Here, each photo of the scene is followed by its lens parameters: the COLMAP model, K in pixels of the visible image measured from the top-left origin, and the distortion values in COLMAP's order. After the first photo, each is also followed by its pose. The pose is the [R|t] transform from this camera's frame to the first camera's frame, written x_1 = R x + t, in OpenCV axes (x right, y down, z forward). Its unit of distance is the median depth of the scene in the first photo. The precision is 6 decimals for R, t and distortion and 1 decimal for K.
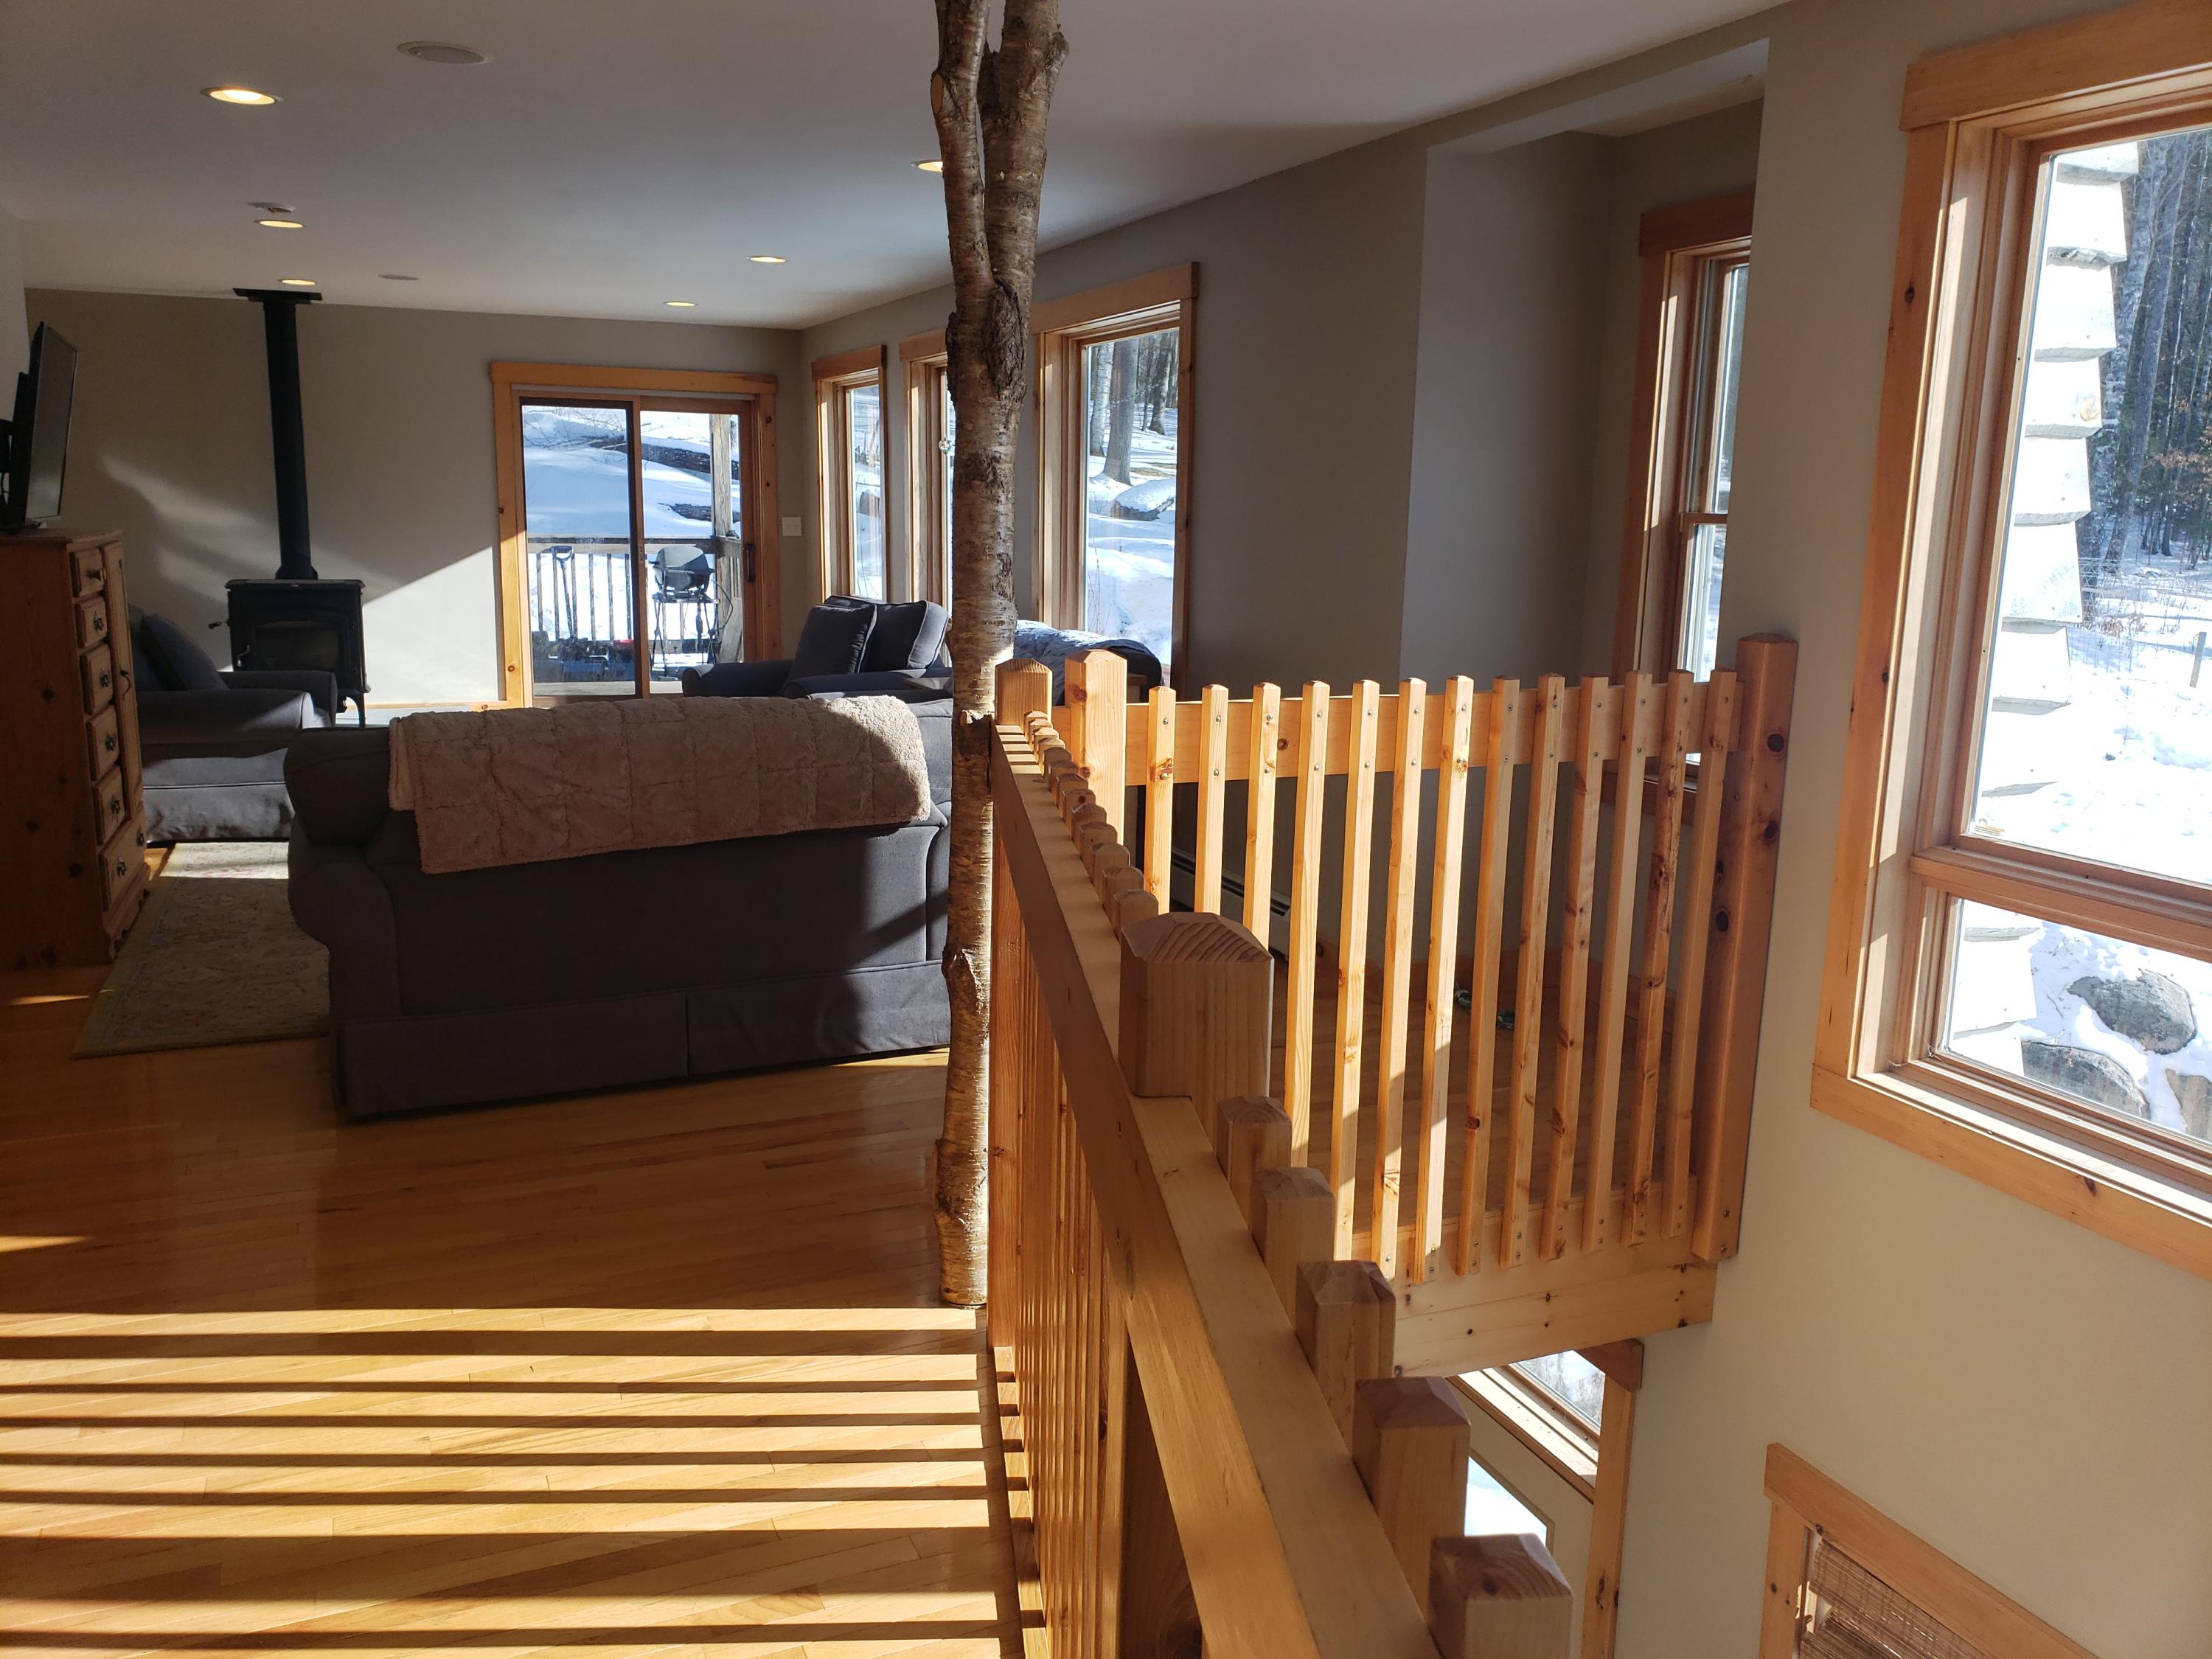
lens RADIAL K [[1732.0, 0, 1111.7], [0, 1732.0, 819.6], [0, 0, 1]] dist [0.045574, -0.033747]
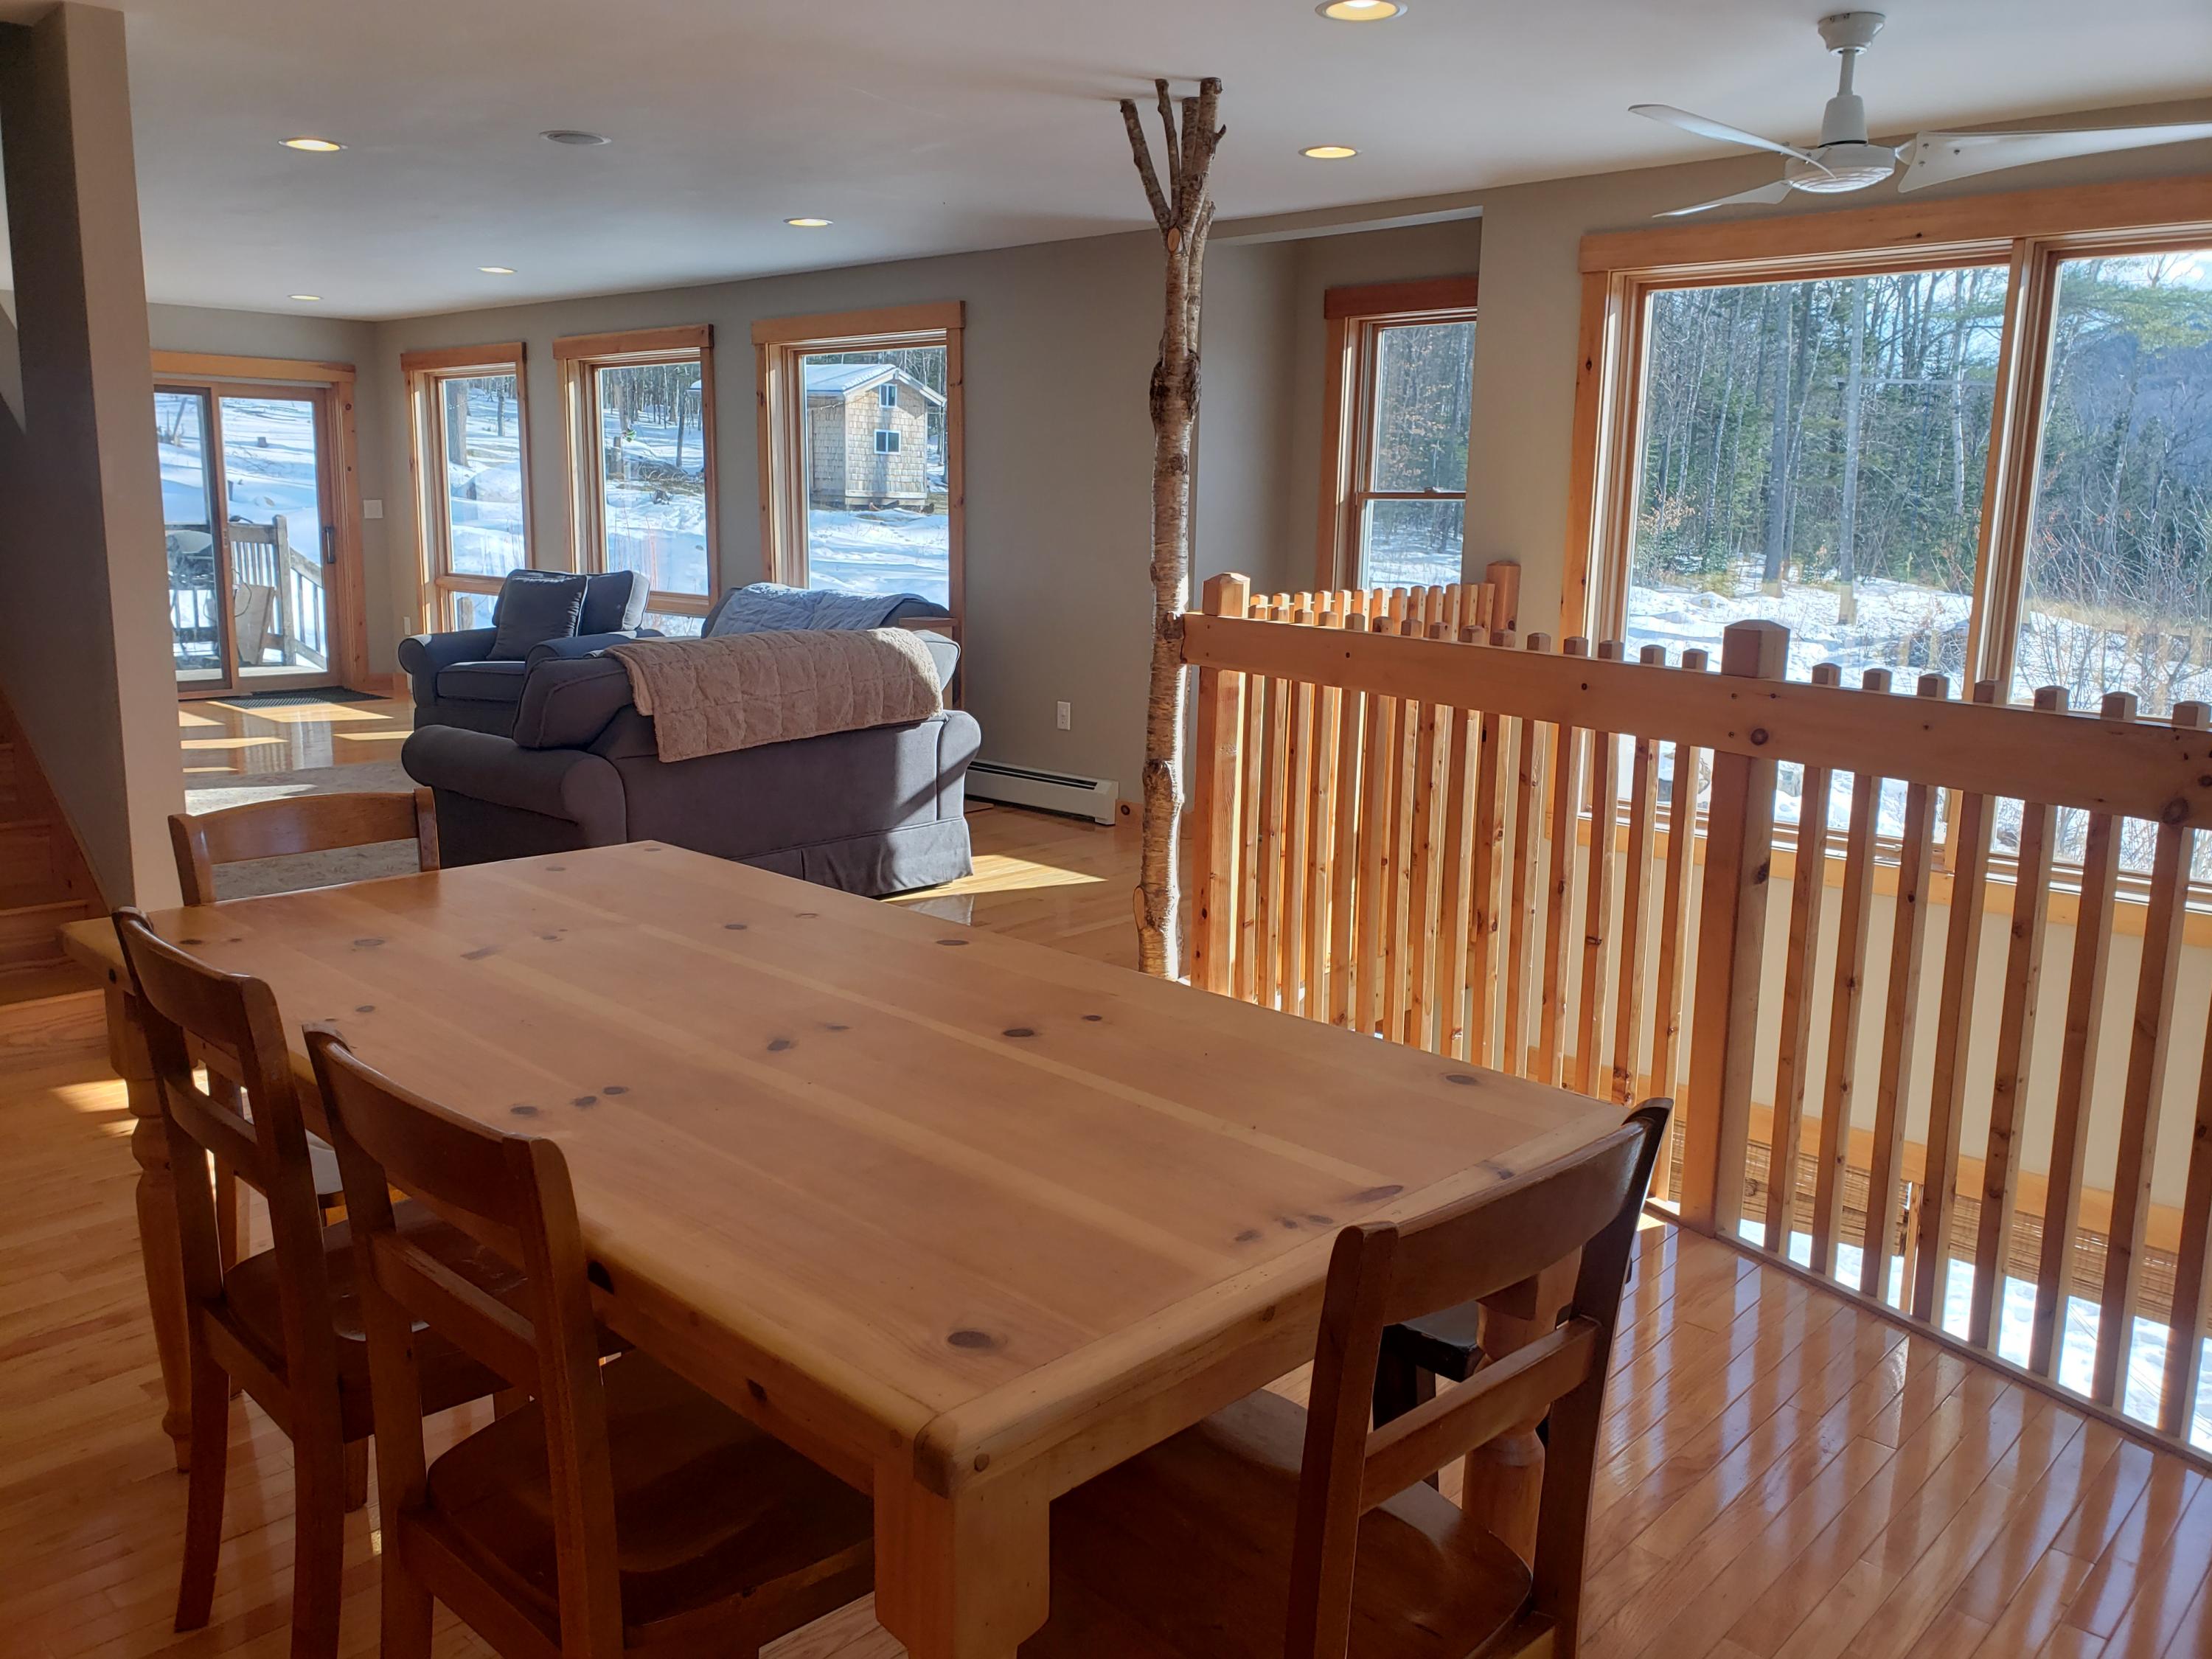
lens RADIAL K [[1732.0, 0, 1097.4], [0, 1732.0, 834.0], [0, 0, 1]] dist [0.045574, -0.033747]
pose [[0.921908, -0.078944, 0.379280, -0.512809], [0.073199, 0.996879, 0.029568, 0.061352], [-0.380430, 0.000504, 0.924809, -0.319804]]
